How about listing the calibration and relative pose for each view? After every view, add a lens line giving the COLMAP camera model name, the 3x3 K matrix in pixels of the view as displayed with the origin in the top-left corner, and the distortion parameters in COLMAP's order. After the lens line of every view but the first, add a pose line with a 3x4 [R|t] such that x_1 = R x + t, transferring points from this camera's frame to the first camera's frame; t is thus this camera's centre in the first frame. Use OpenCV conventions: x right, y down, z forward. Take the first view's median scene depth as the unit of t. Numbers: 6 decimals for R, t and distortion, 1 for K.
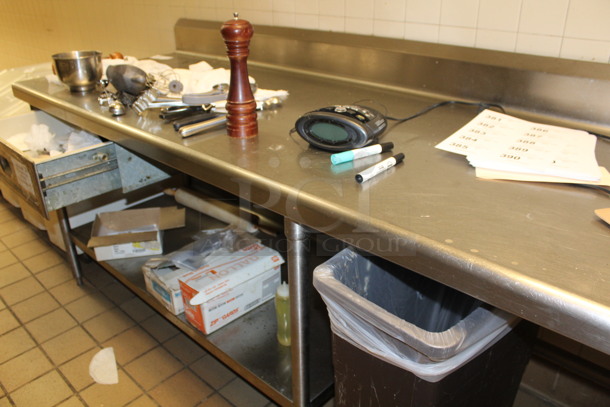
lens RADIAL K [[502.5, 0, 305.0], [0, 502.5, 203.5], [0, 0, 1]] dist [-0.124735, 0.004623]
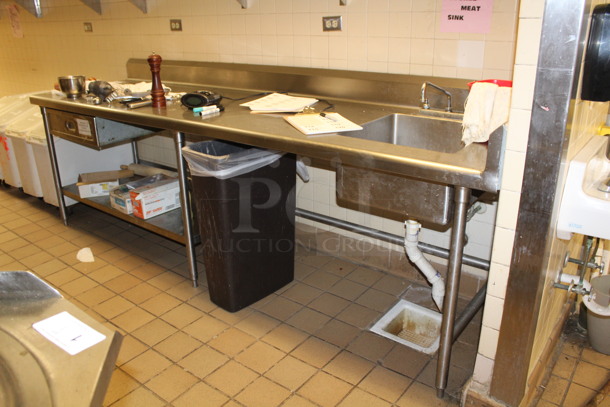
lens RADIAL K [[502.5, 0, 305.0], [0, 502.5, 203.5], [0, 0, 1]] dist [-0.124735, 0.004623]
pose [[0.995588, -0.035376, 0.086906, 0.242577], [0.042727, 0.995529, -0.084239, 0.386770], [-0.083538, 0.087581, 0.992649, -0.907173]]
